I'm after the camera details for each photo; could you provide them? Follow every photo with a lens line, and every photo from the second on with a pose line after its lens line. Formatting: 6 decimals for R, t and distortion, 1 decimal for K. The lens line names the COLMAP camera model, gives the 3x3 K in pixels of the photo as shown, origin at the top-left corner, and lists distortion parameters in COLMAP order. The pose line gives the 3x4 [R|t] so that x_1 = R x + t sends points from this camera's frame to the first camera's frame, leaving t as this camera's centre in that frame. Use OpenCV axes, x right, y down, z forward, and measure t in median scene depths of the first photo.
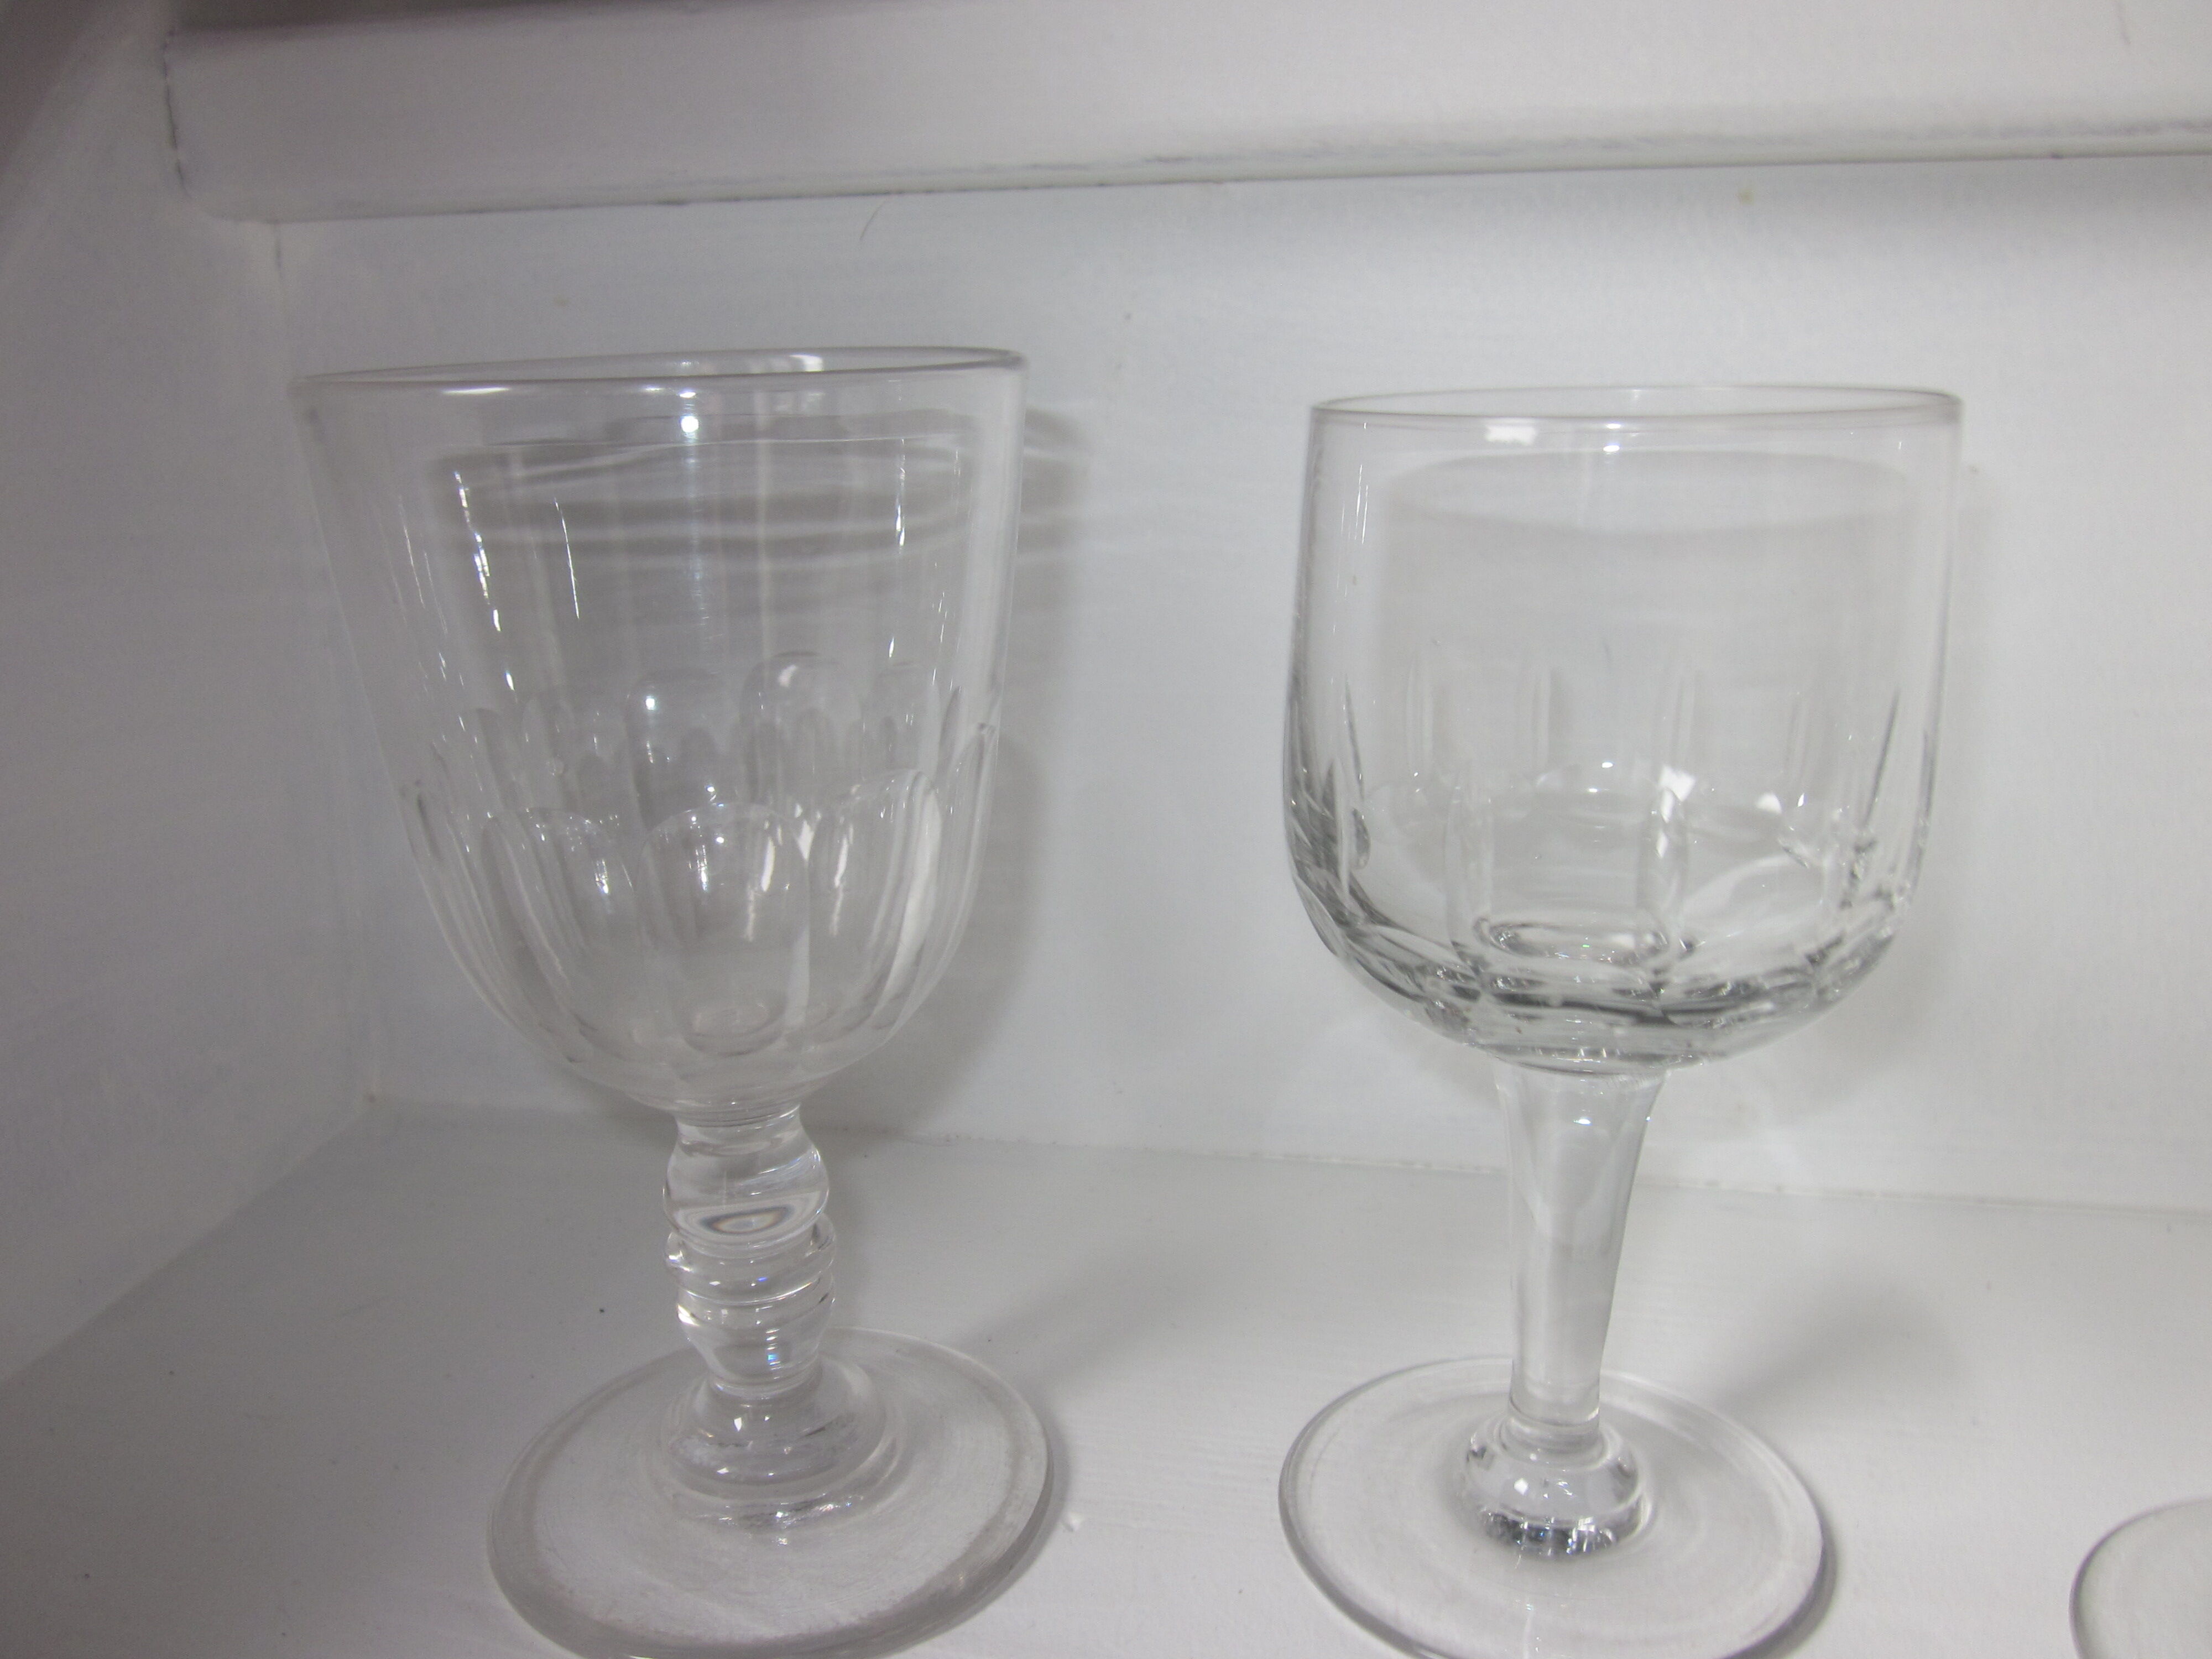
lens RADIAL K [[1841.0, 0, 1106.0], [0, 1841.0, 829.5], [0, 0, 1]] dist [-0.042026, 0.011667]
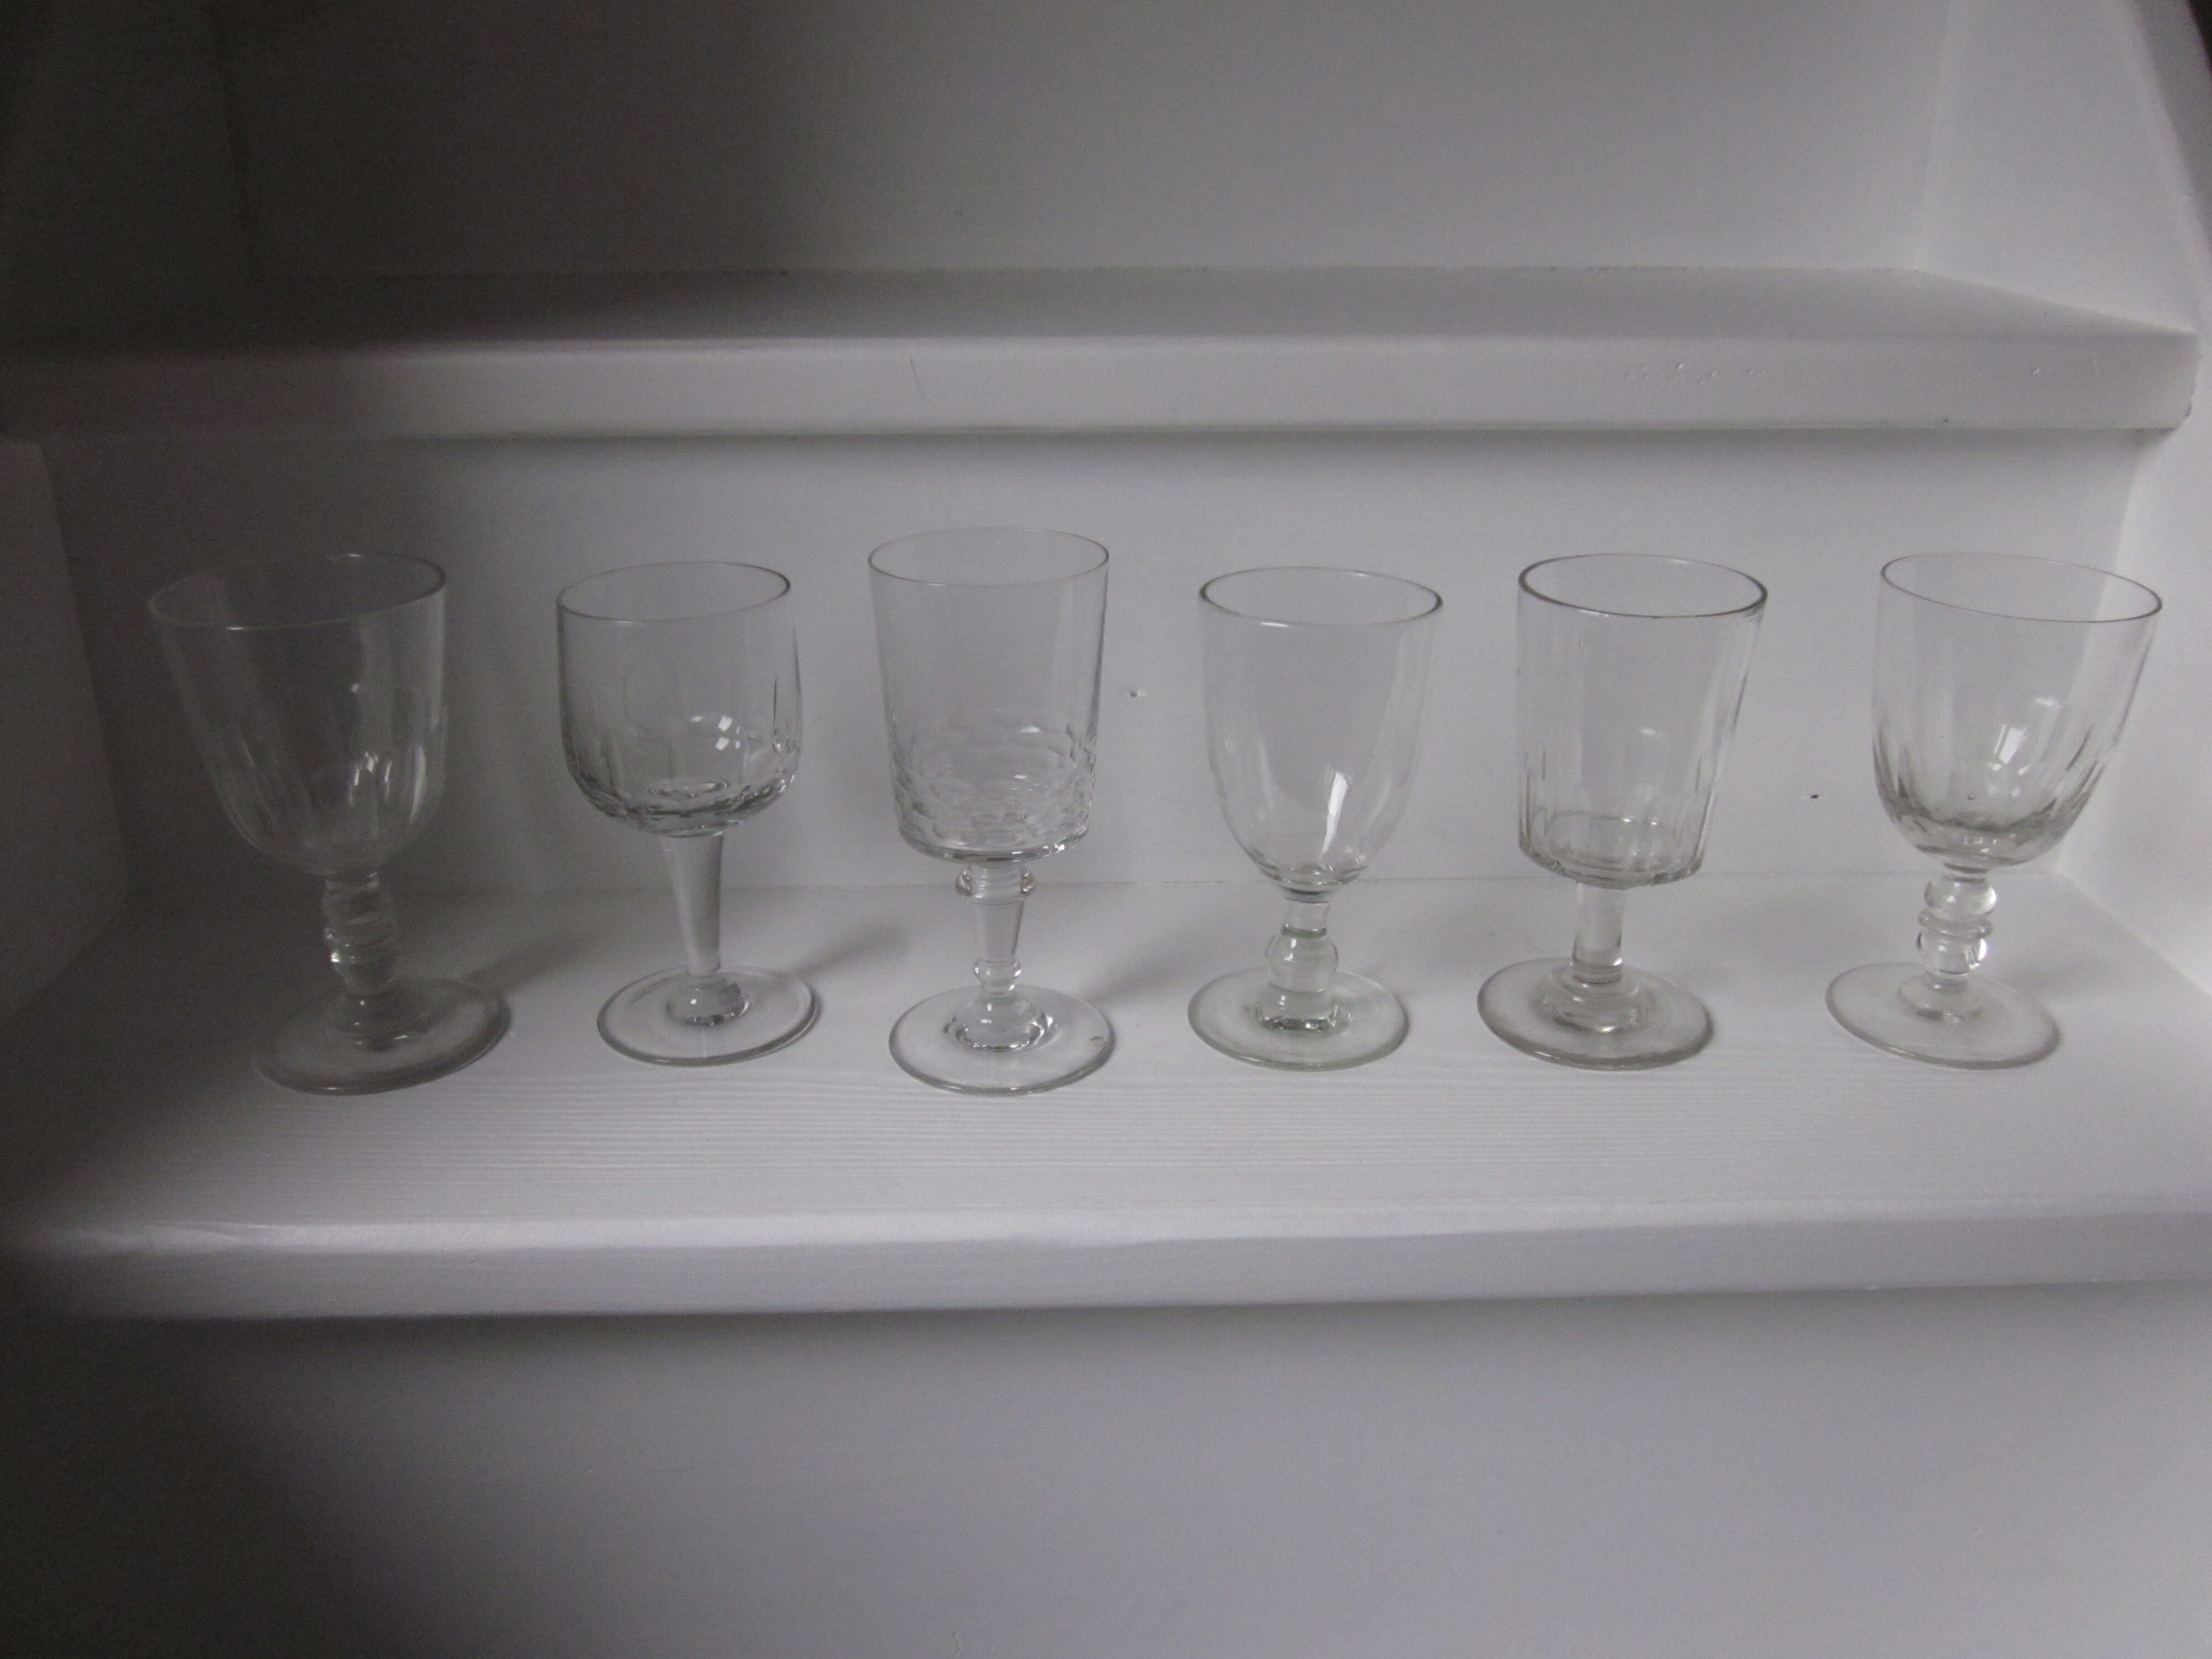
lens RADIAL K [[1841.0, 0, 1106.0], [0, 1841.0, 829.5], [0, 0, 1]] dist [-0.042026, 0.011667]
pose [[0.973091, -0.066074, 0.220744, 0.263314], [0.039929, 0.991865, 0.120873, -0.174620], [-0.226934, -0.108807, 0.967813, -1.703170]]
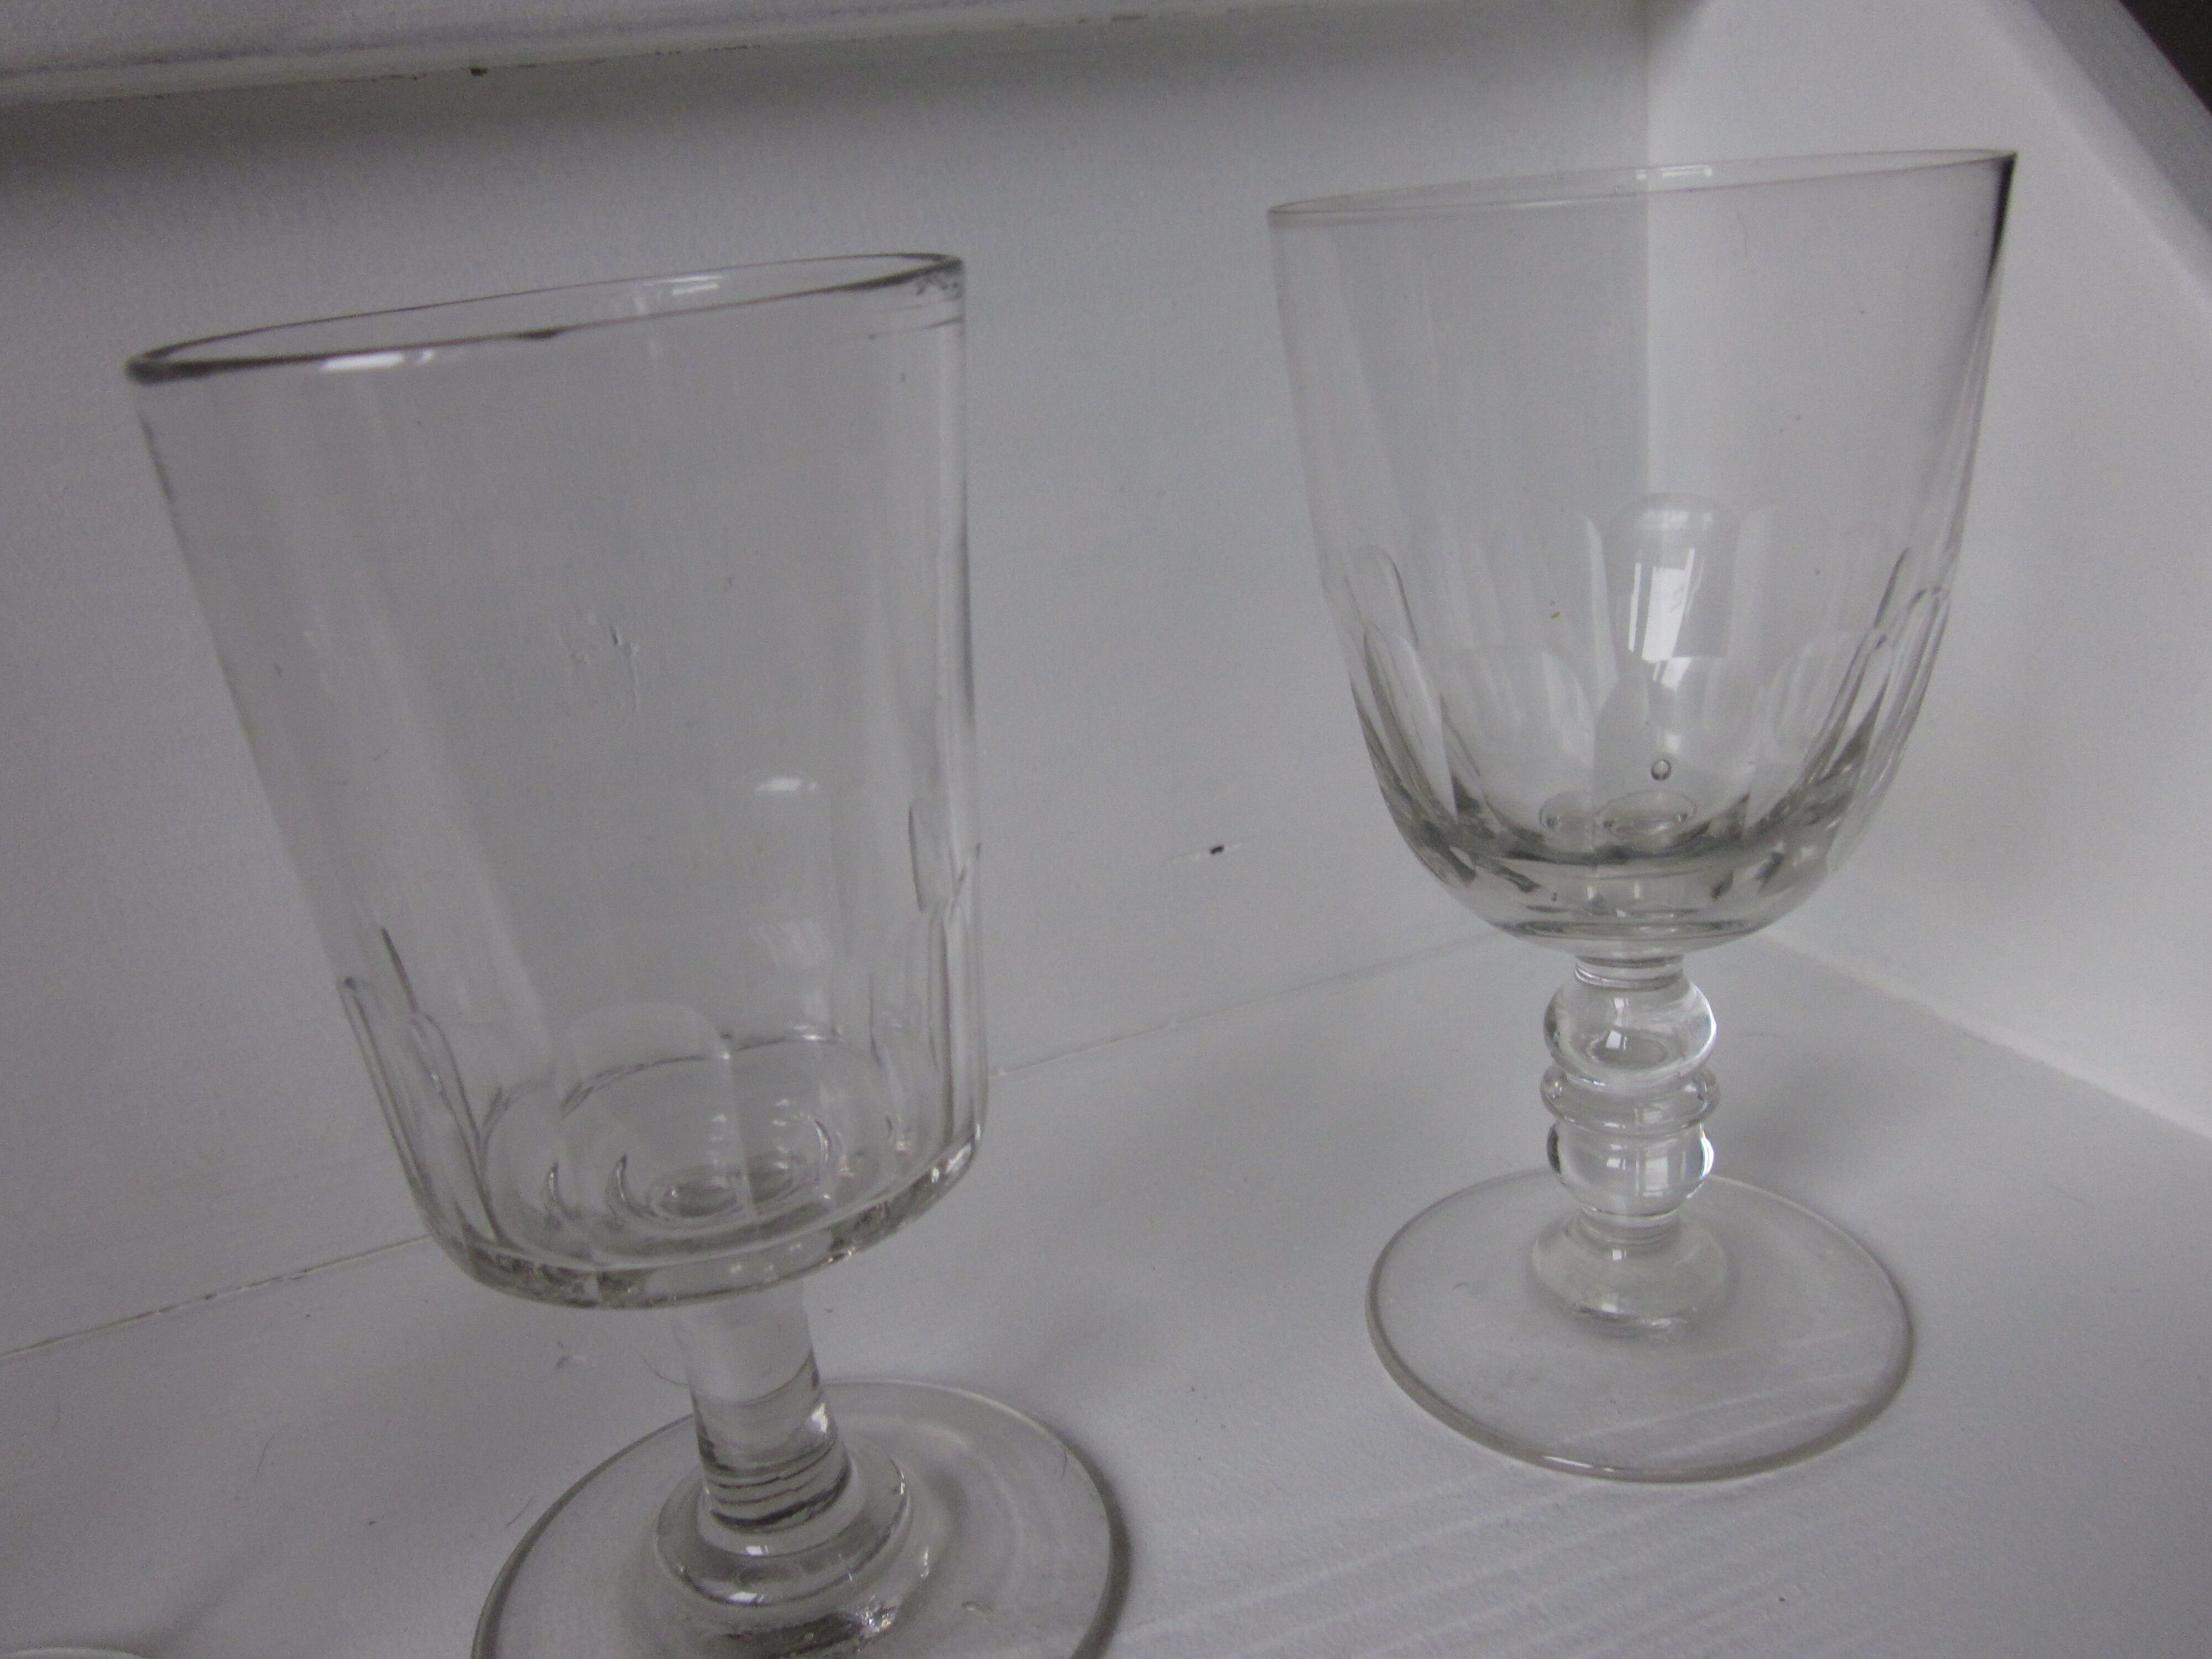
lens RADIAL K [[1841.0, 0, 1106.0], [0, 1841.0, 829.5], [0, 0, 1]] dist [-0.042026, 0.011667]
pose [[0.810679, -0.244659, 0.531922, 1.293787], [0.226634, 0.968812, 0.100203, 0.011917], [-0.539848, 0.039319, 0.840844, -0.123622]]
